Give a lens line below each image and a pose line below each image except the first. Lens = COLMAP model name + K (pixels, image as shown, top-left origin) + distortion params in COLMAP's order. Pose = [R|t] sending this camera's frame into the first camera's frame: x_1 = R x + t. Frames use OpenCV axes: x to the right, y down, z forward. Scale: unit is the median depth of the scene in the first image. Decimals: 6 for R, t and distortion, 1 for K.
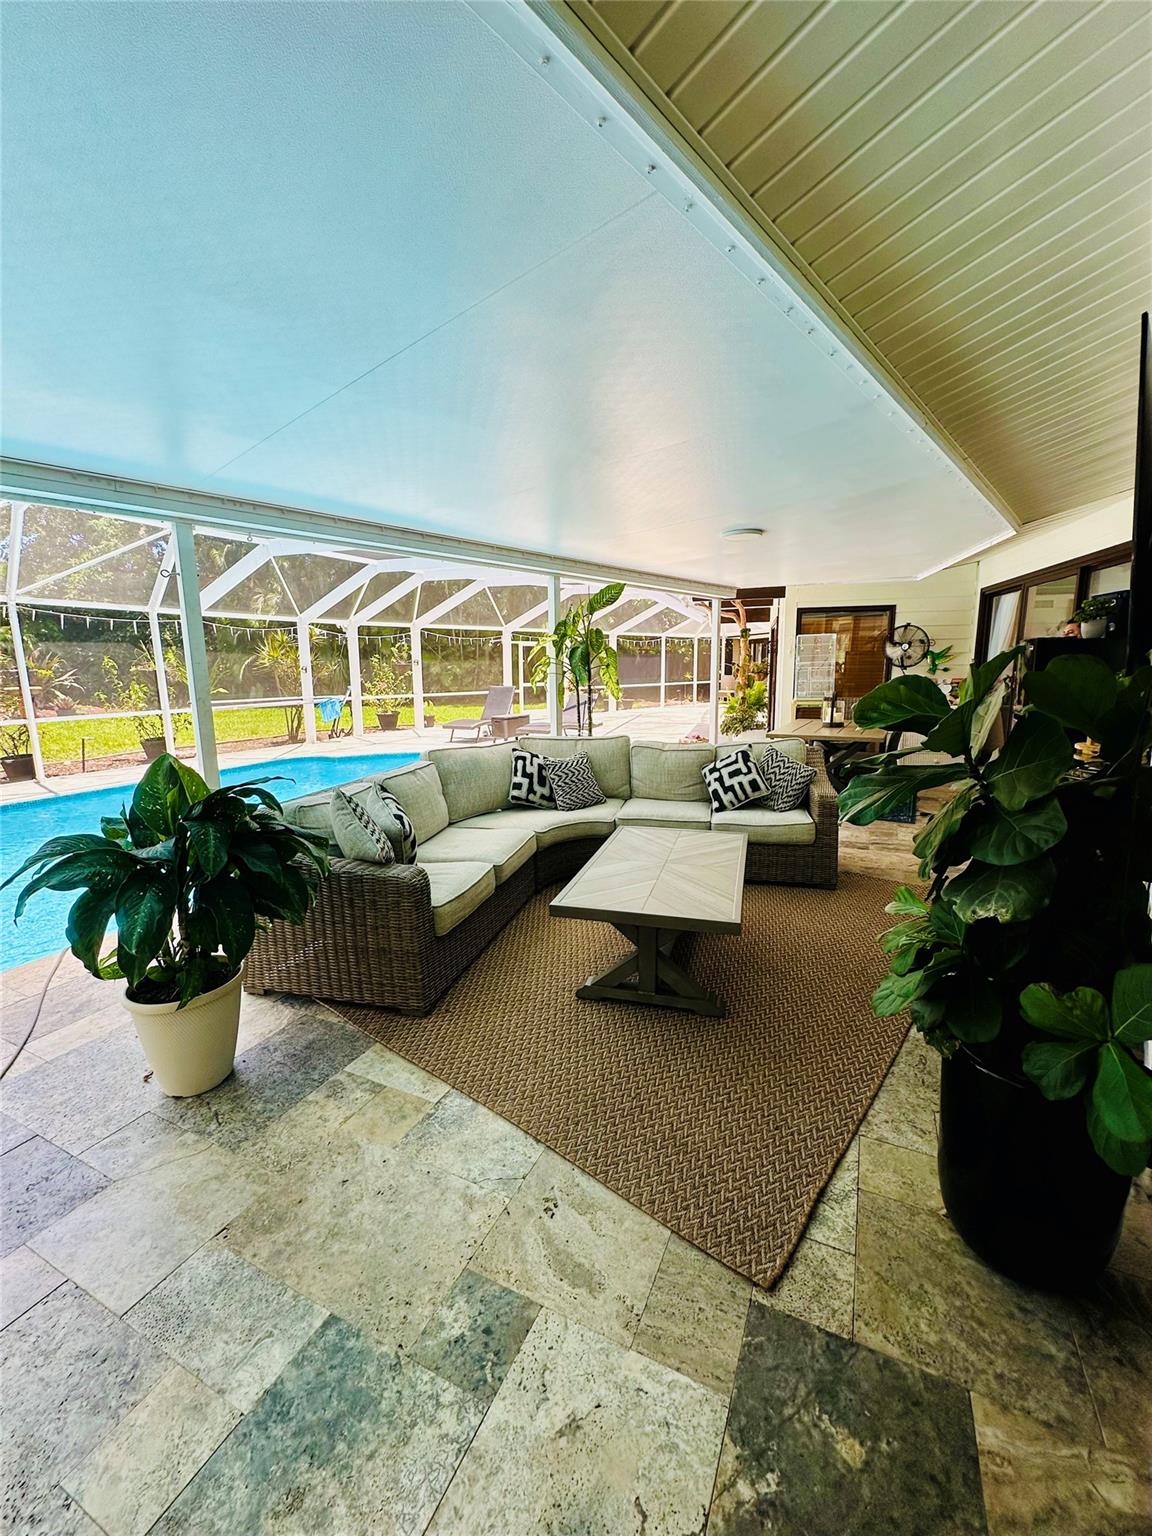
lens RADIAL K [[614.4, 0, 578.2], [0, 614.4, 768.3], [0, 0, 1]] dist [-0.003098, -0.000013]
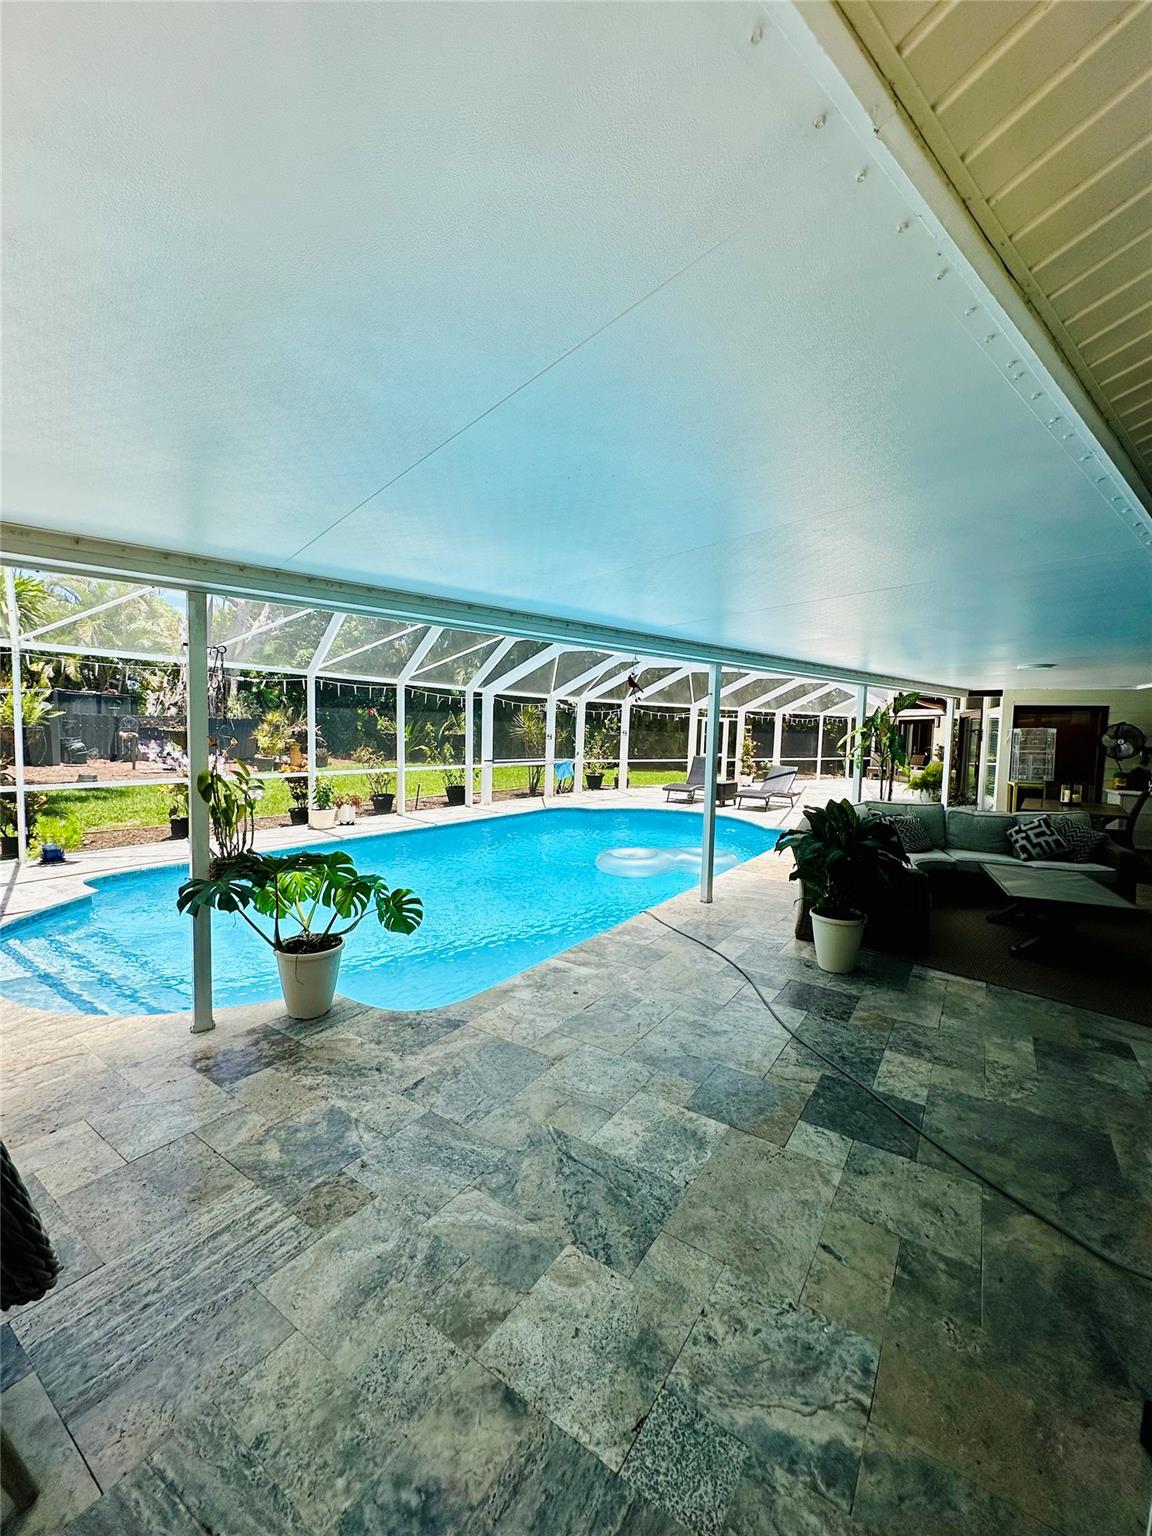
lens RADIAL K [[614.4, 0, 578.0], [0, 614.4, 769.0], [0, 0, 1]] dist [-0.003098, -0.000013]
pose [[0.988943, 0.045737, -0.141063, -0.215560], [-0.060115, 0.993229, -0.099414, 0.022441], [0.135561, 0.106794, 0.984996, -0.197211]]
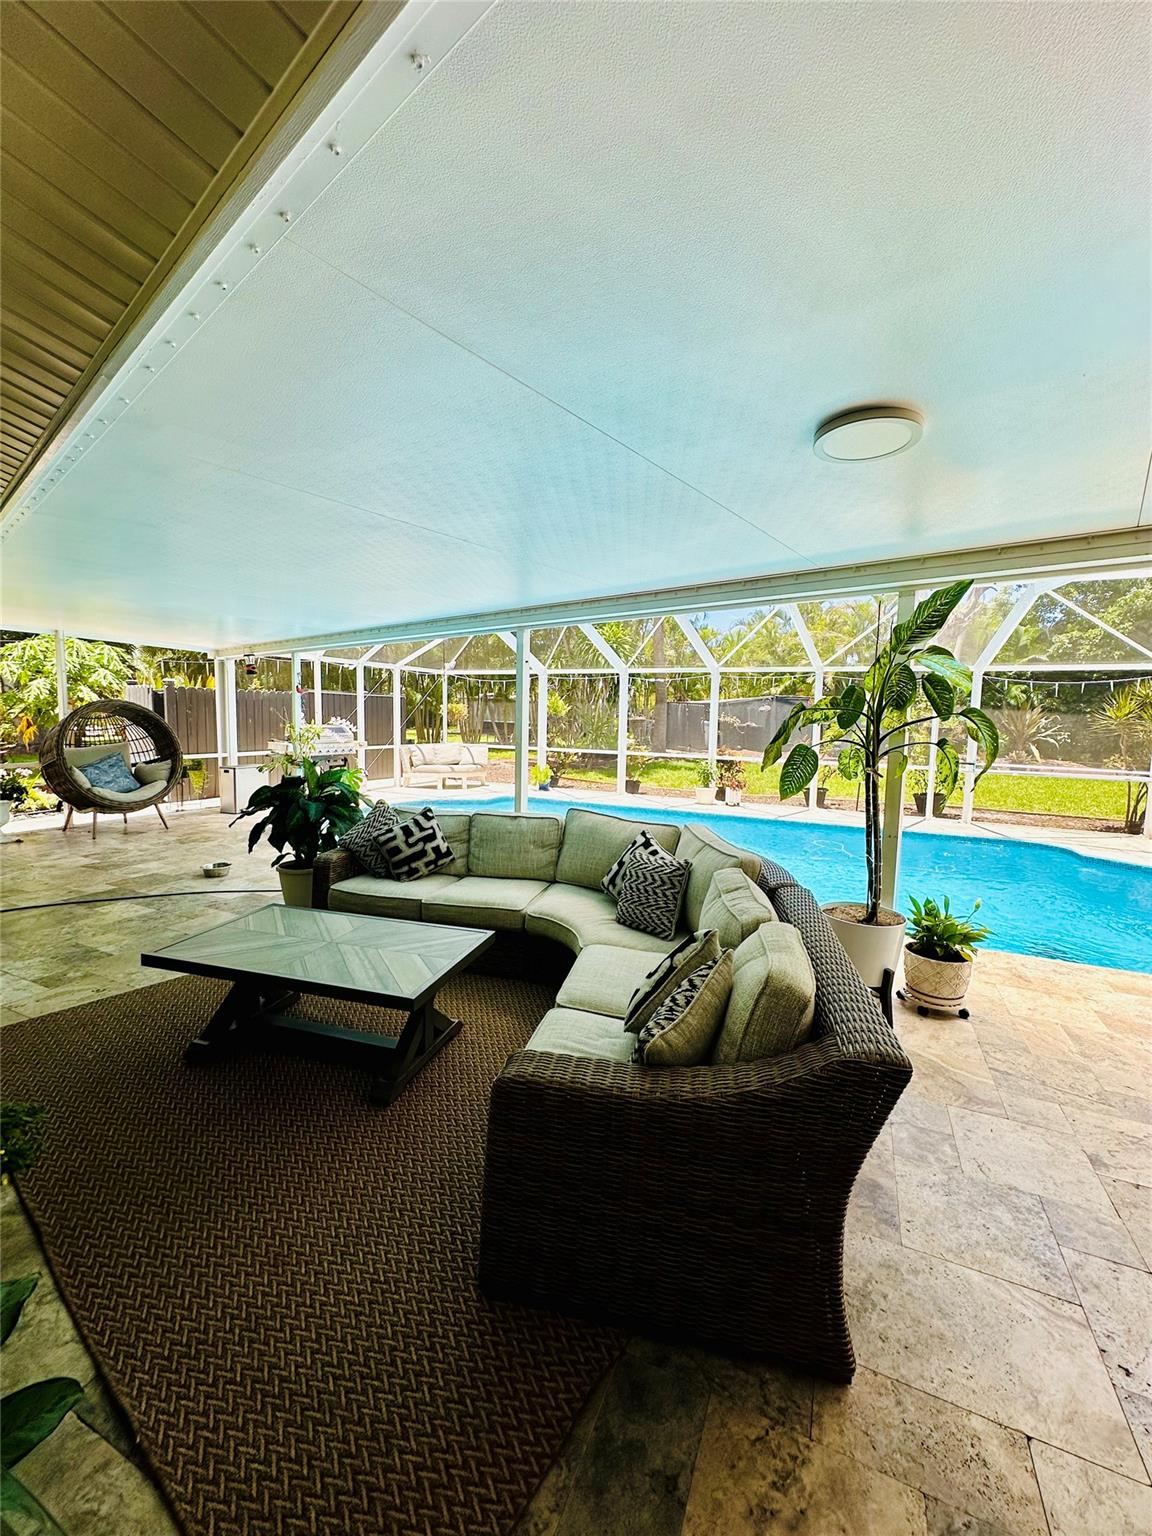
lens RADIAL K [[614.4, 0, 579.8], [0, 614.4, 764.1], [0, 0, 1]] dist [-0.003098, -0.000013]
pose [[0.024305, 0.103380, -0.994345, 0.264395], [-0.182597, 0.978366, 0.097255, -0.068714], [0.982887, 0.179201, 0.042656, 0.320798]]
